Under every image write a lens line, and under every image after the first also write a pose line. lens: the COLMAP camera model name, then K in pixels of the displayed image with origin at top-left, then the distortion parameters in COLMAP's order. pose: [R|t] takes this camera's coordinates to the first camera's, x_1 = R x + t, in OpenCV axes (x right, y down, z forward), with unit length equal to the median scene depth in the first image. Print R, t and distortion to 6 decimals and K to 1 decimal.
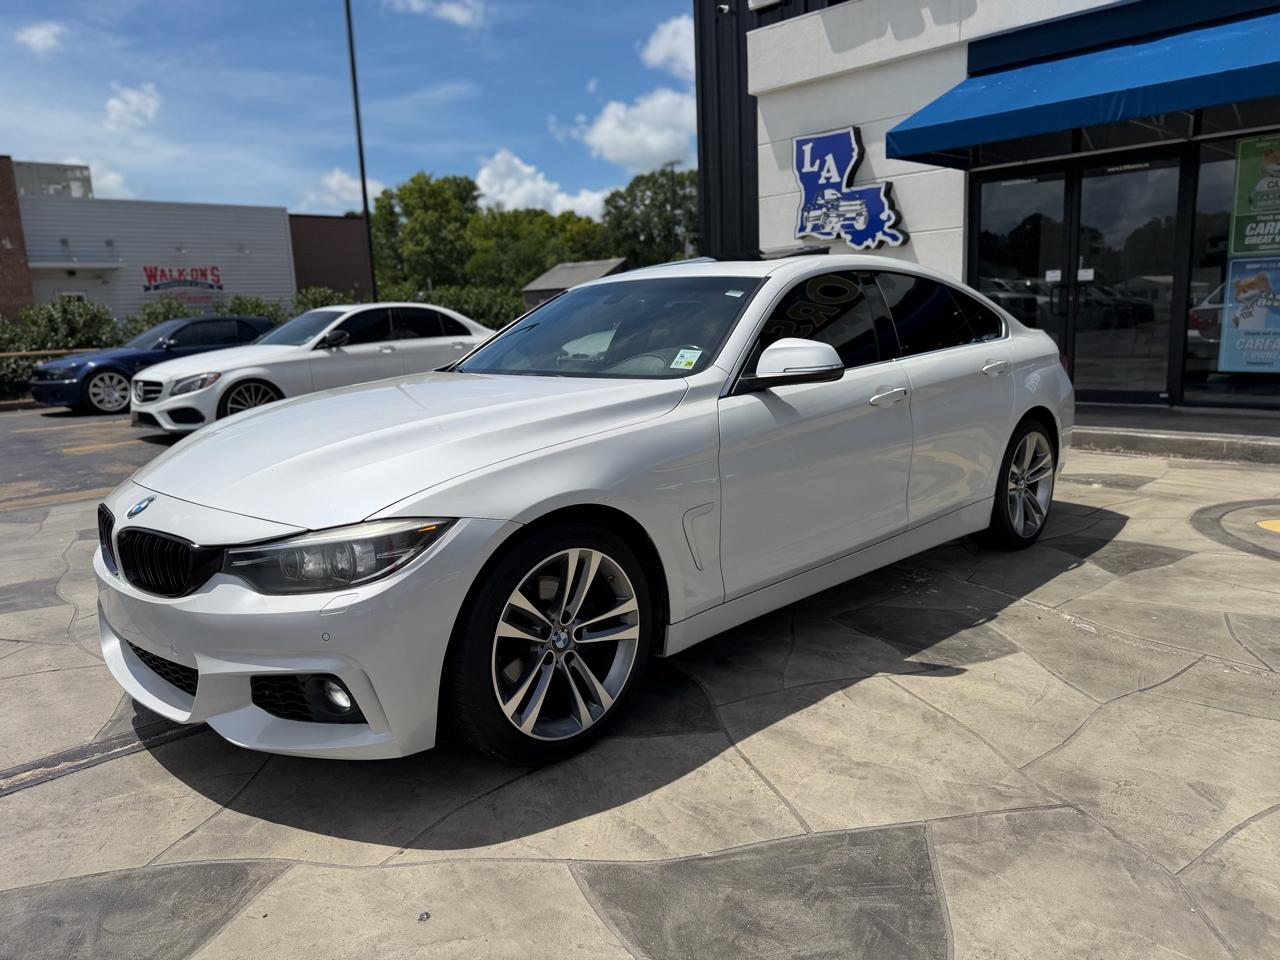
lens RADIAL K [[904.6, 0, 639.8], [0, 904.6, 490.1], [0, 0, 1]] dist [0.036264, -0.052285]
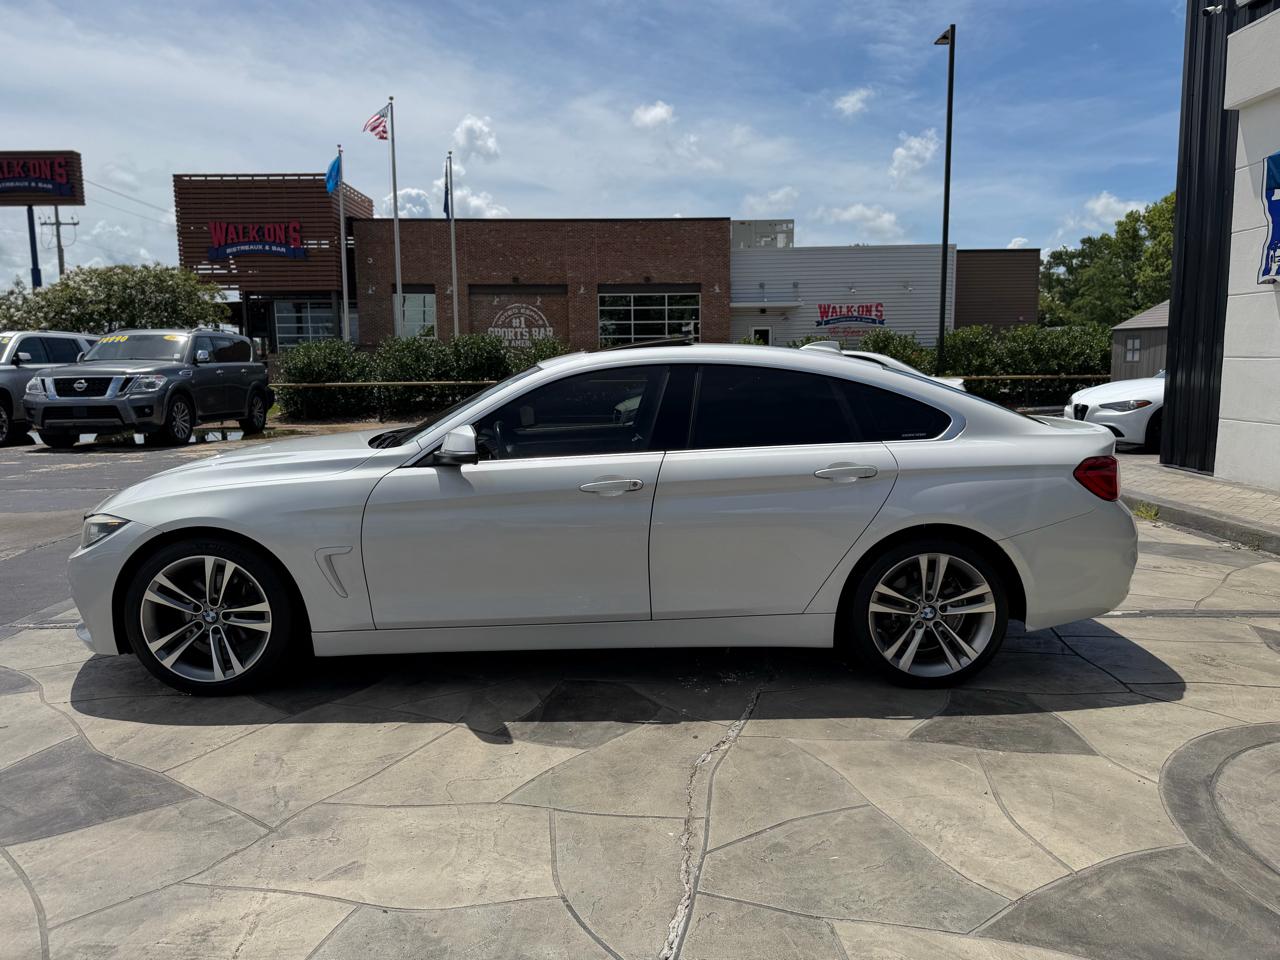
lens RADIAL K [[904.6, 0, 644.9], [0, 904.6, 486.4], [0, 0, 1]] dist [0.036264, -0.052285]
pose [[0.729493, 0.125877, -0.672305, 0.957198], [-0.148637, 0.988605, 0.023818, -0.127535], [0.667643, 0.082554, 0.739891, 0.234258]]
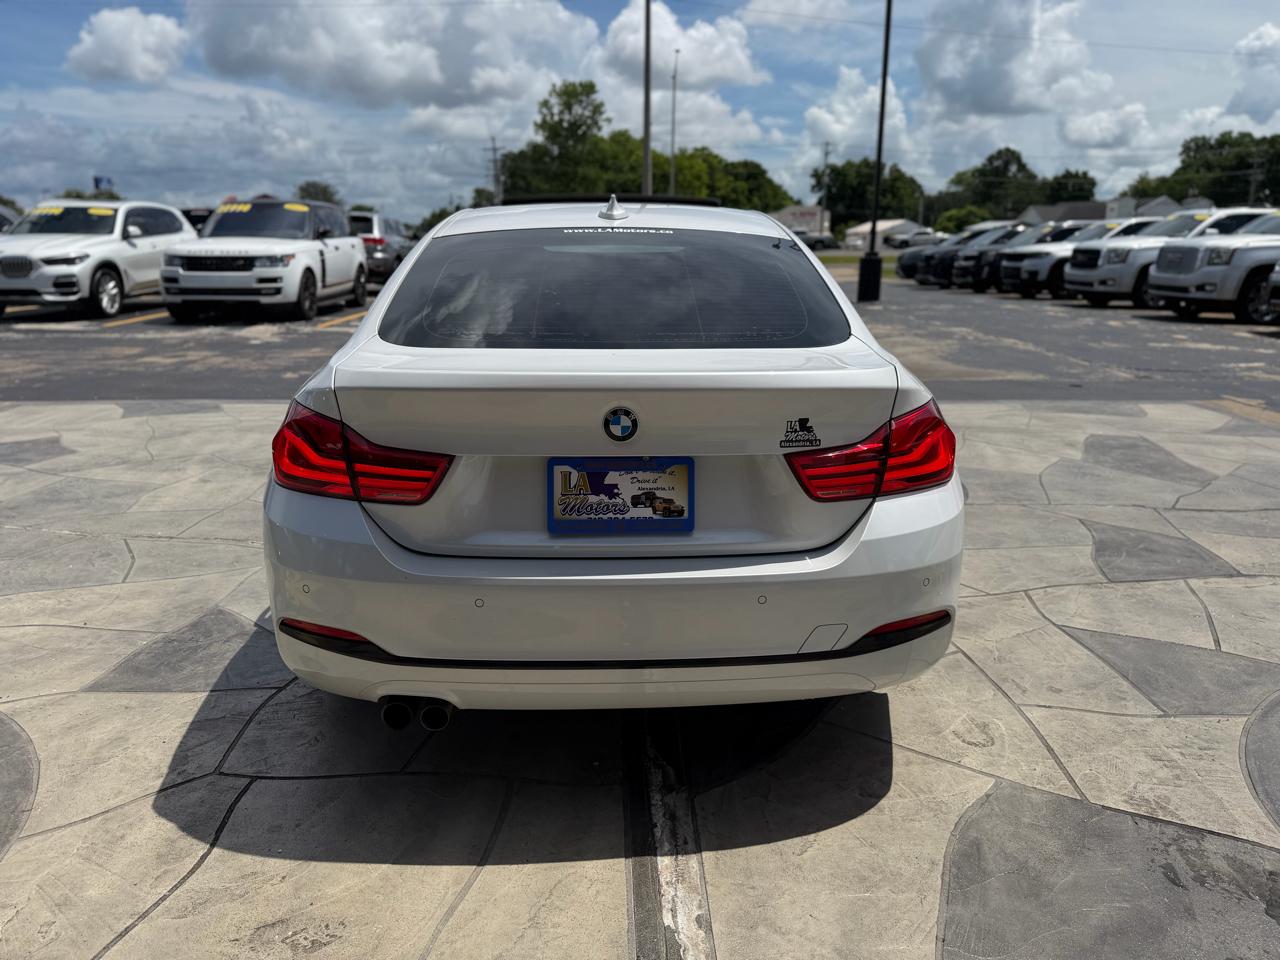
lens RADIAL K [[904.6, 0, 640.3], [0, 904.6, 475.6], [0, 0, 1]] dist [0.036264, -0.052285]
pose [[-0.675395, 0.217628, -0.704613, 0.899420], [-0.122419, 0.909121, 0.398136, -0.429459], [0.727224, 0.355157, -0.587374, 1.883747]]
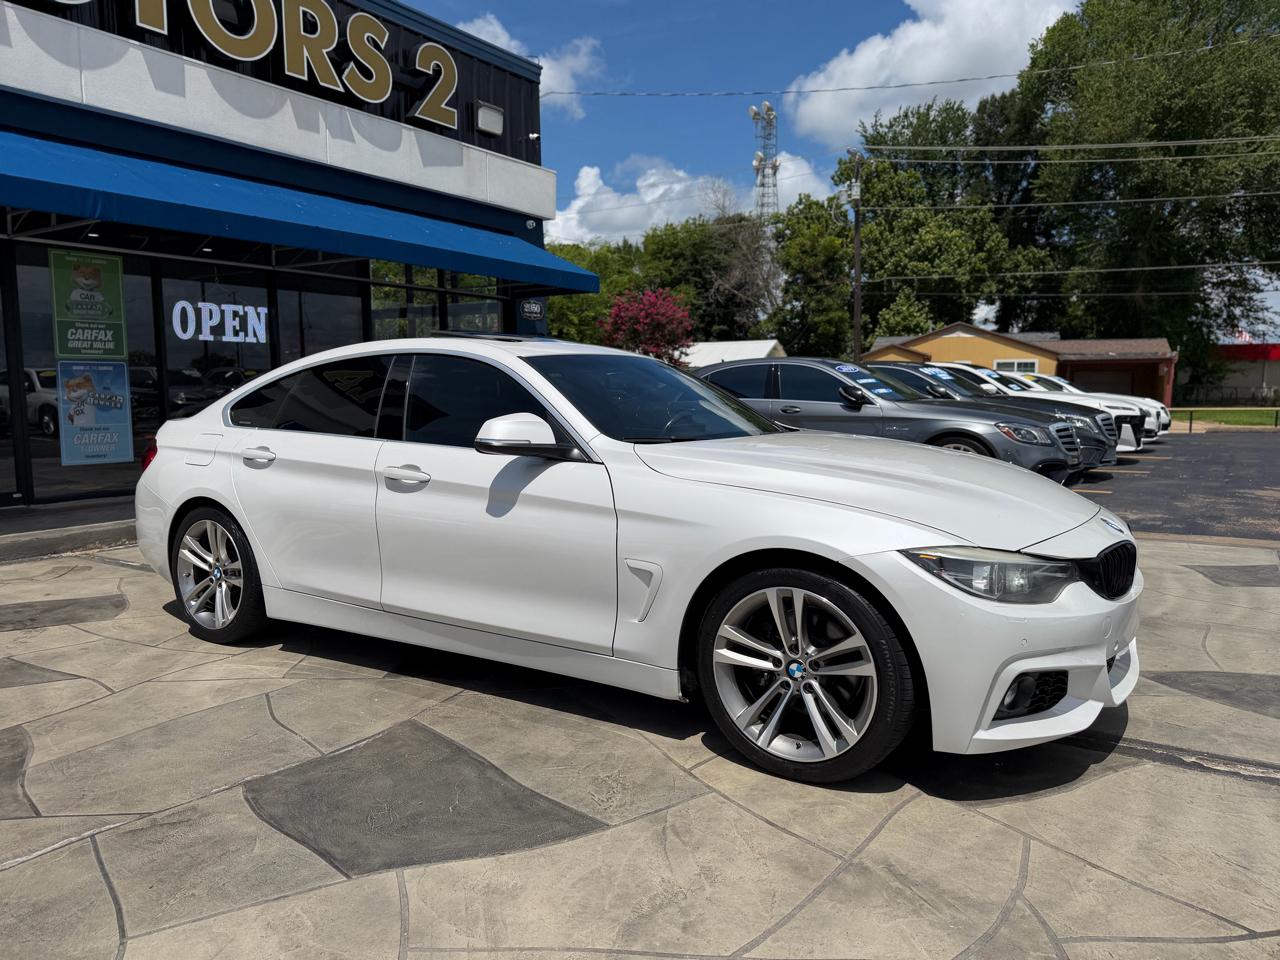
lens RADIAL K [[904.6, 0, 630.2], [0, 904.6, 488.5], [0, 0, 1]] dist [0.036264, -0.052285]
pose [[-0.207247, -0.069716, 0.975801, -1.093406], [0.200333, 0.973295, 0.112085, -0.200584], [-0.957557, 0.218715, -0.187746, 1.256713]]
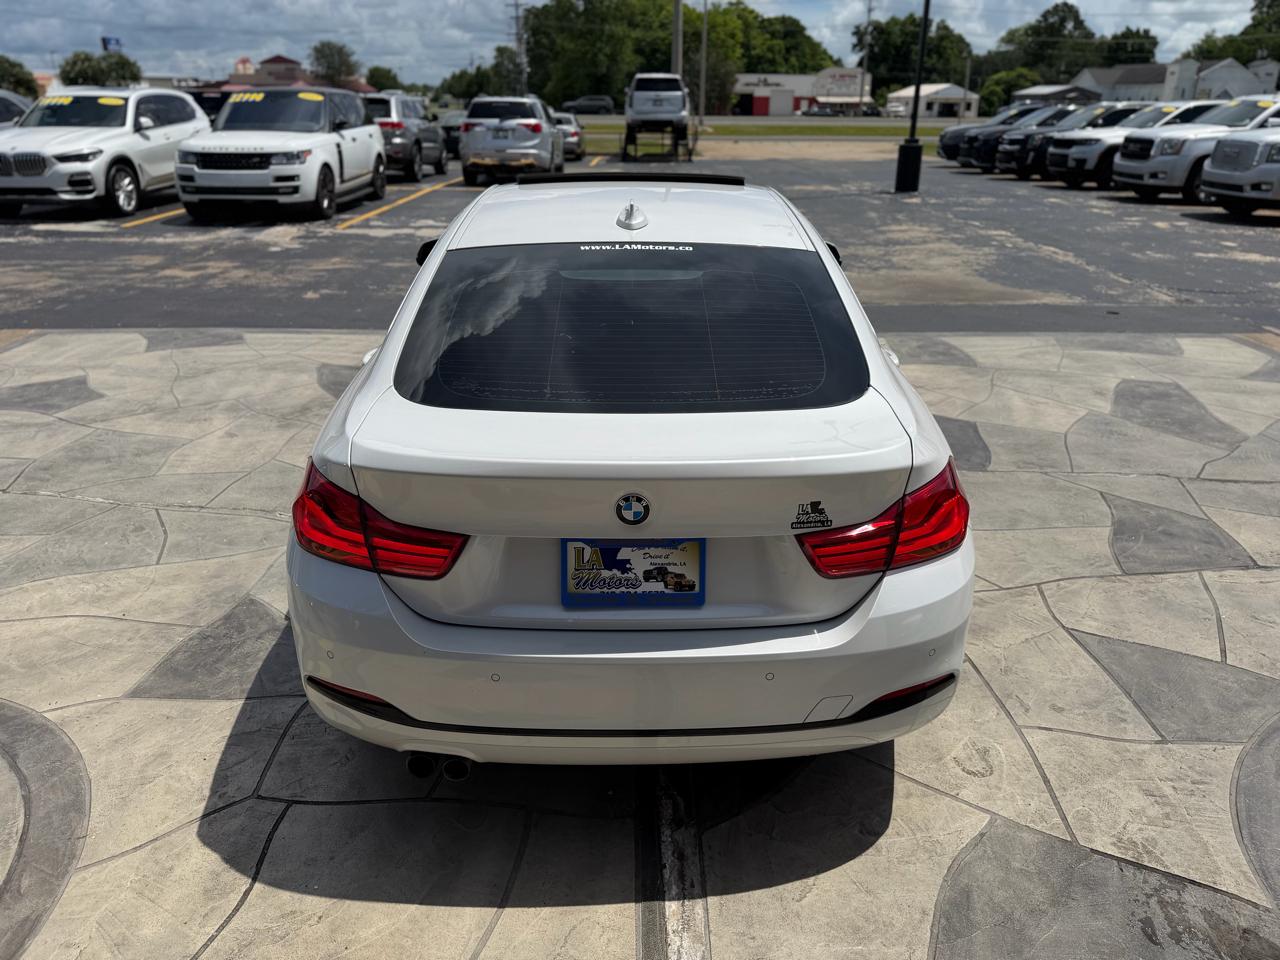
lens RADIAL K [[904.6, 0, 644.7], [0, 904.6, 478.3], [0, 0, 1]] dist [0.036264, -0.052285]
pose [[-0.694195, 0.304535, -0.652190, 0.865530], [-0.119322, 0.844862, 0.521509, -0.538626], [0.709828, 0.439849, -0.550161, 1.844533]]
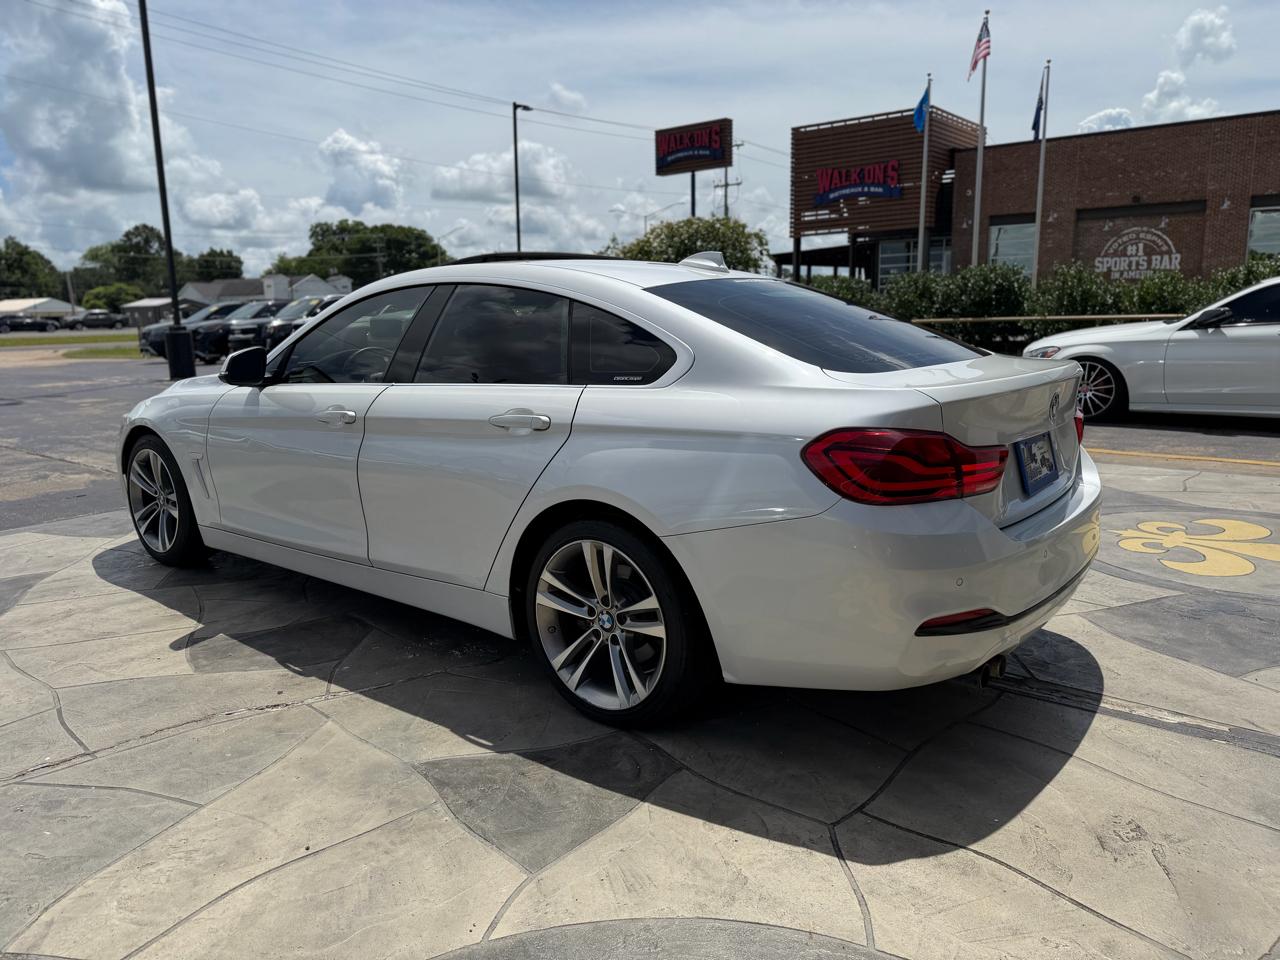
lens RADIAL K [[904.6, 0, 633.5], [0, 904.6, 467.5], [0, 0, 1]] dist [0.036264, -0.052285]
pose [[0.110301, 0.205670, -0.972385, 1.224231], [-0.173004, 0.967393, 0.184990, -0.276082], [0.978725, 0.147822, 0.142286, 1.123953]]
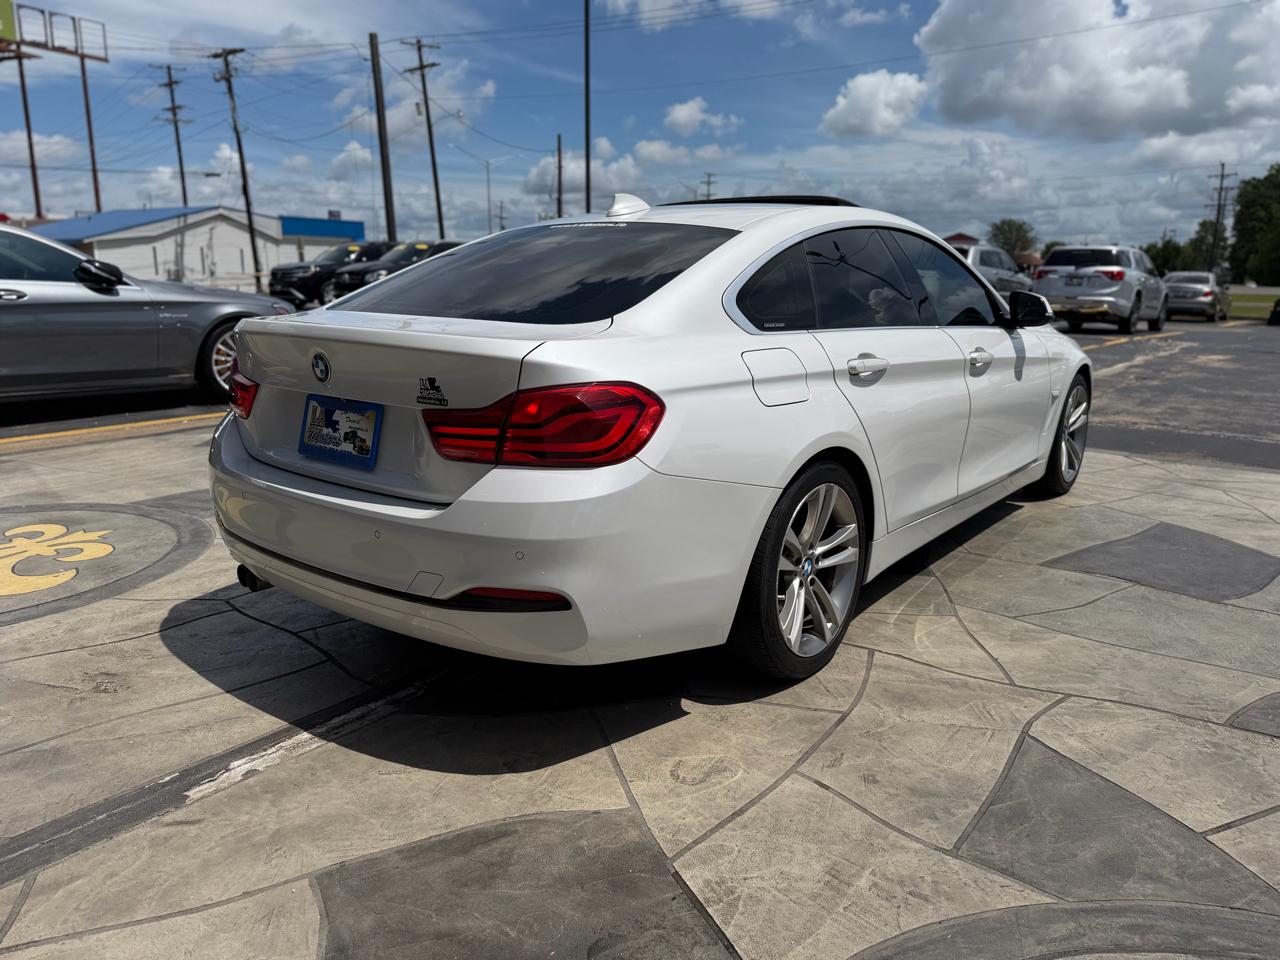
lens RADIAL K [[904.6, 0, 644.0], [0, 904.6, 488.8], [0, 0, 1]] dist [0.036264, -0.052285]
pose [[-0.992466, 0.052553, -0.110673, 0.379525], [0.001577, 0.908734, 0.417373, -0.436305], [0.122507, 0.414054, -0.901971, 2.198980]]
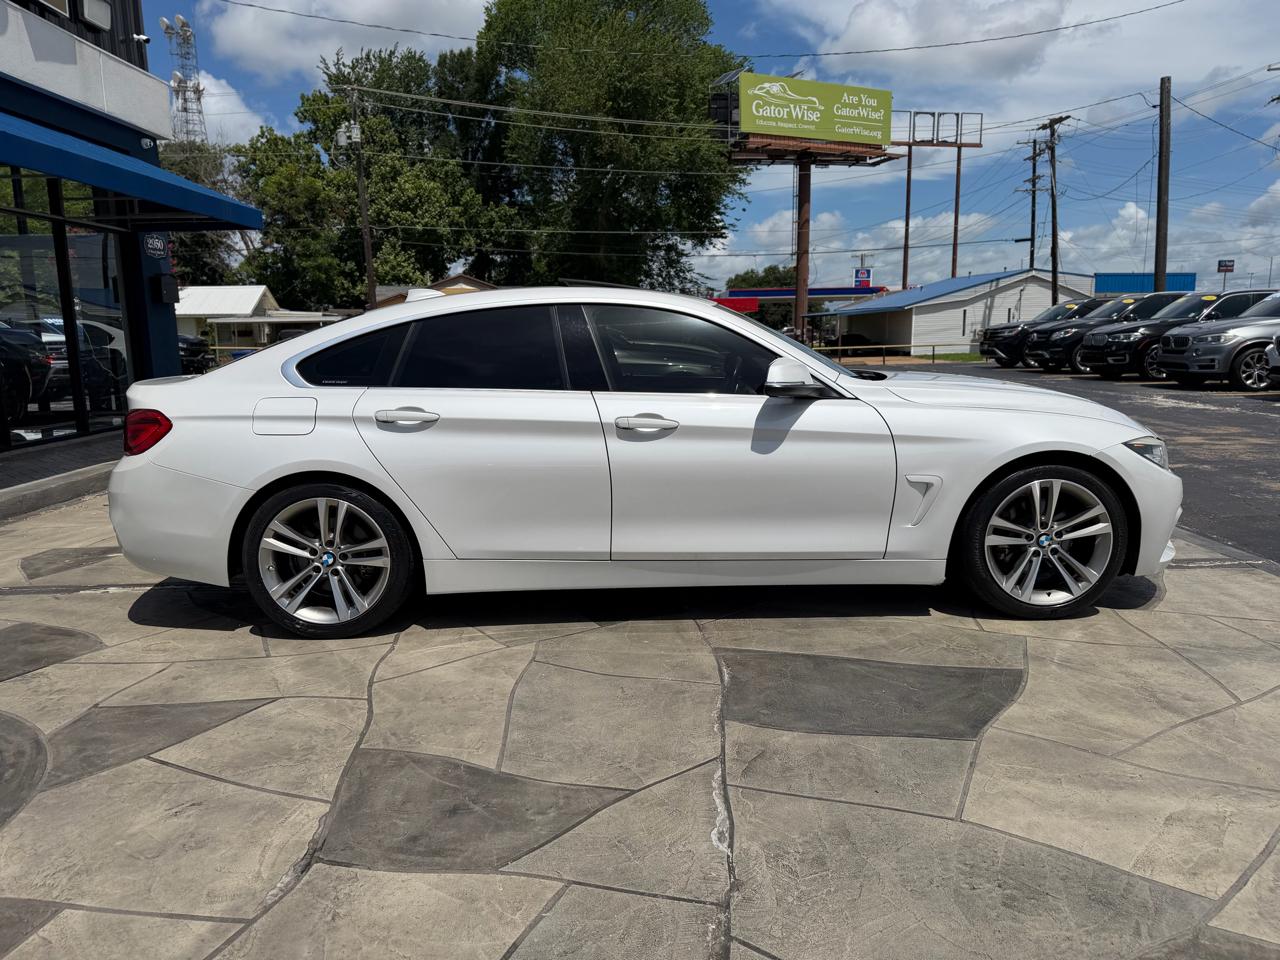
lens RADIAL K [[904.6, 0, 645.8], [0, 904.6, 490.4], [0, 0, 1]] dist [0.036264, -0.052285]
pose [[-0.716322, -0.071528, 0.694094, -0.786632], [0.175784, 0.944151, 0.278710, -0.360550], [-0.675265, 0.321656, -0.663743, 1.982727]]
